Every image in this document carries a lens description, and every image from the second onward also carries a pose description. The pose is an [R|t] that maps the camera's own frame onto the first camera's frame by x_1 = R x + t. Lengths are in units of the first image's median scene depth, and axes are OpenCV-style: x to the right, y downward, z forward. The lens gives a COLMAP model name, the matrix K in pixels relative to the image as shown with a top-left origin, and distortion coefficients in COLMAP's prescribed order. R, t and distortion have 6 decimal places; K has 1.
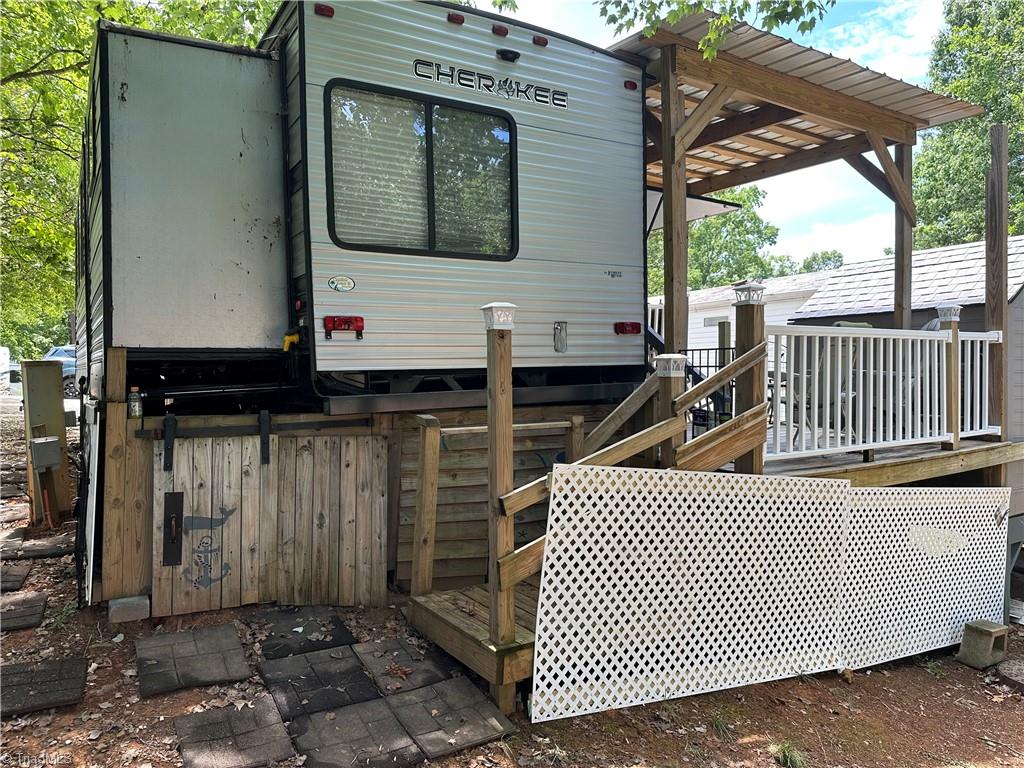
lens RADIAL K [[735.7, 0, 514.5], [0, 735.7, 380.8], [0, 0, 1]] dist [0.056353, -0.069172]
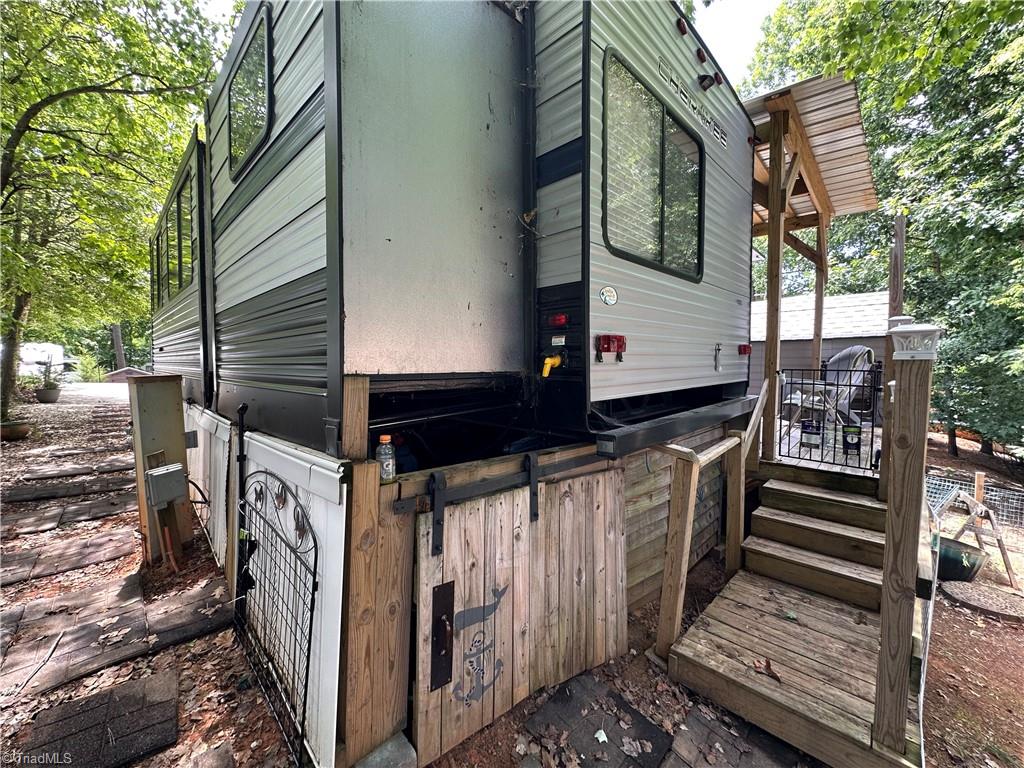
lens RADIAL K [[409.7, 0, 515.8], [0, 409.7, 384.7], [0, 0, 1]] dist [-0.002312, 0.000070]
pose [[0.970195, 0.001802, 0.242317, -0.466187], [-0.009608, 0.999472, 0.031033, -0.046821], [-0.242133, -0.032436, 0.969701, 0.591954]]
